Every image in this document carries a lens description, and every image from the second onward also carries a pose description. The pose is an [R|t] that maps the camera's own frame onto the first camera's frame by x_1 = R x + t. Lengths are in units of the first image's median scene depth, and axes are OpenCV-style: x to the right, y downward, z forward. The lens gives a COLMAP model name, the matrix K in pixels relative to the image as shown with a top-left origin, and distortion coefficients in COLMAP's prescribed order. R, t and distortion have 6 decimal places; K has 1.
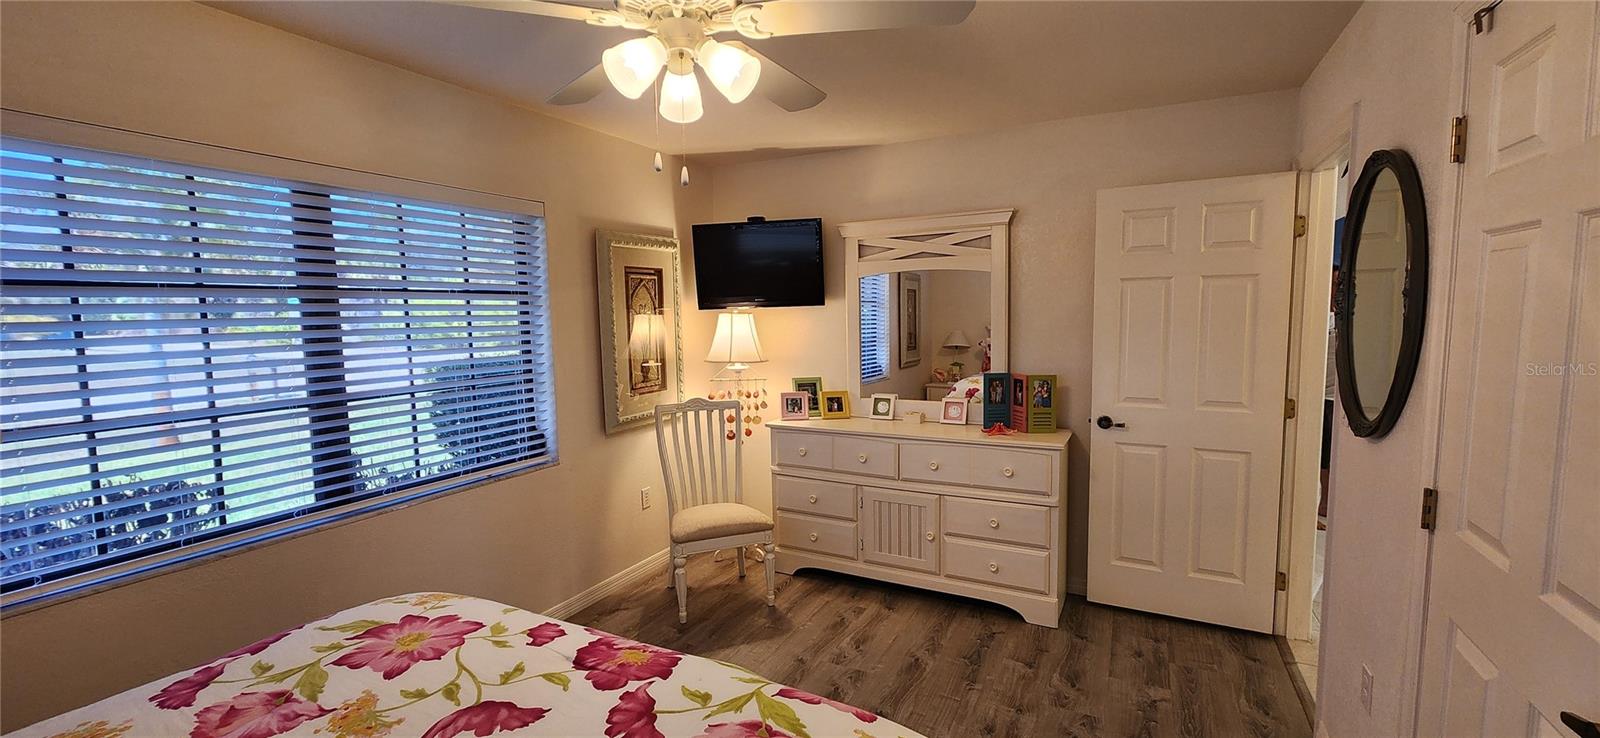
lens RADIAL K [[654.0, 0, 801.6], [0, 654.0, 363.6], [0, 0, 1]] dist [0.003372, 0.000278]
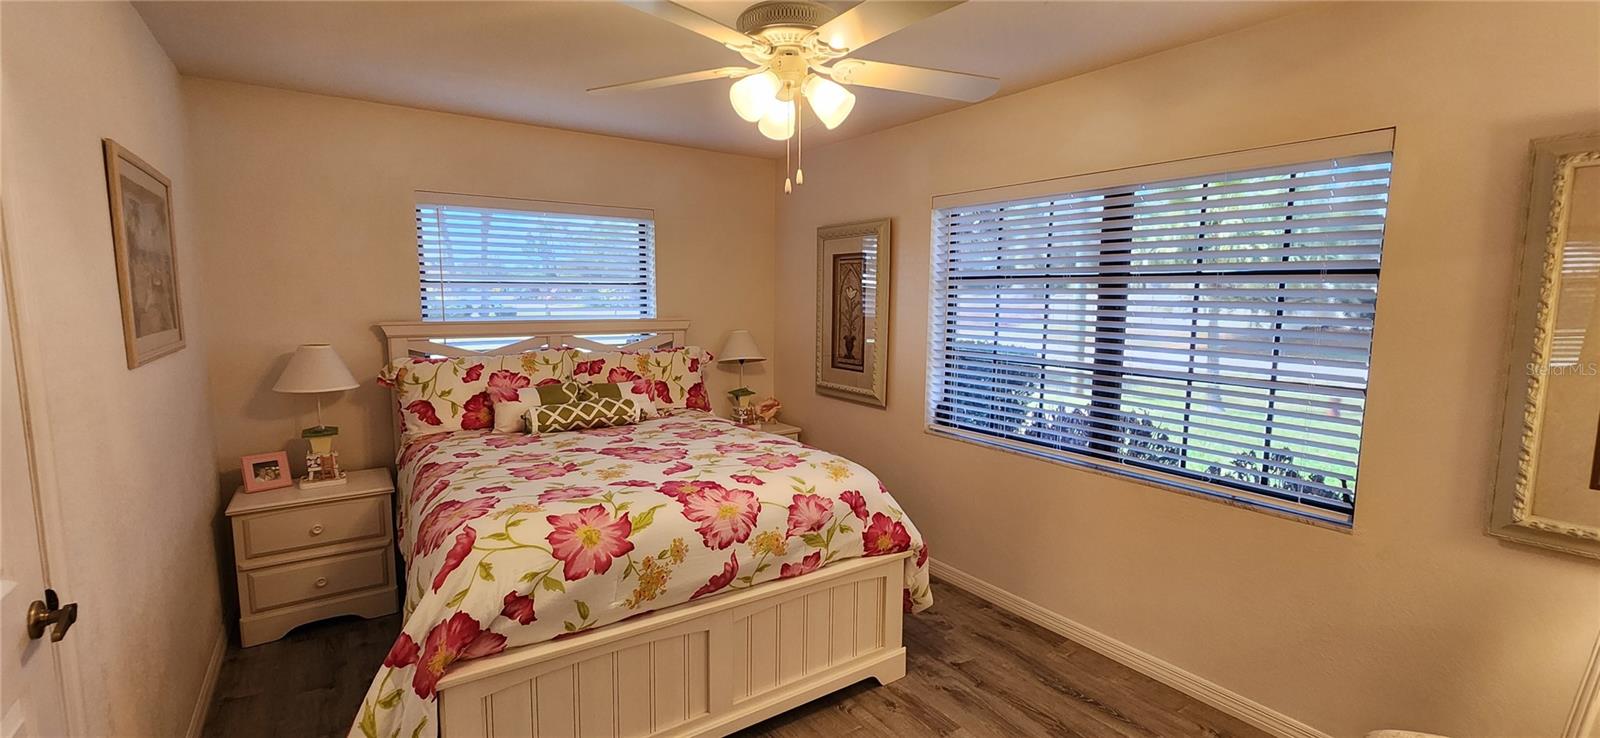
lens RADIAL K [[654.0, 0, 799.4], [0, 654.0, 377.3], [0, 0, 1]] dist [0.003372, 0.000278]
pose [[-0.459018, 0.125391, -0.879534, 0.581929], [-0.074634, 0.981048, 0.178814, -0.100829], [0.885286, 0.147722, -0.440961, 1.024343]]
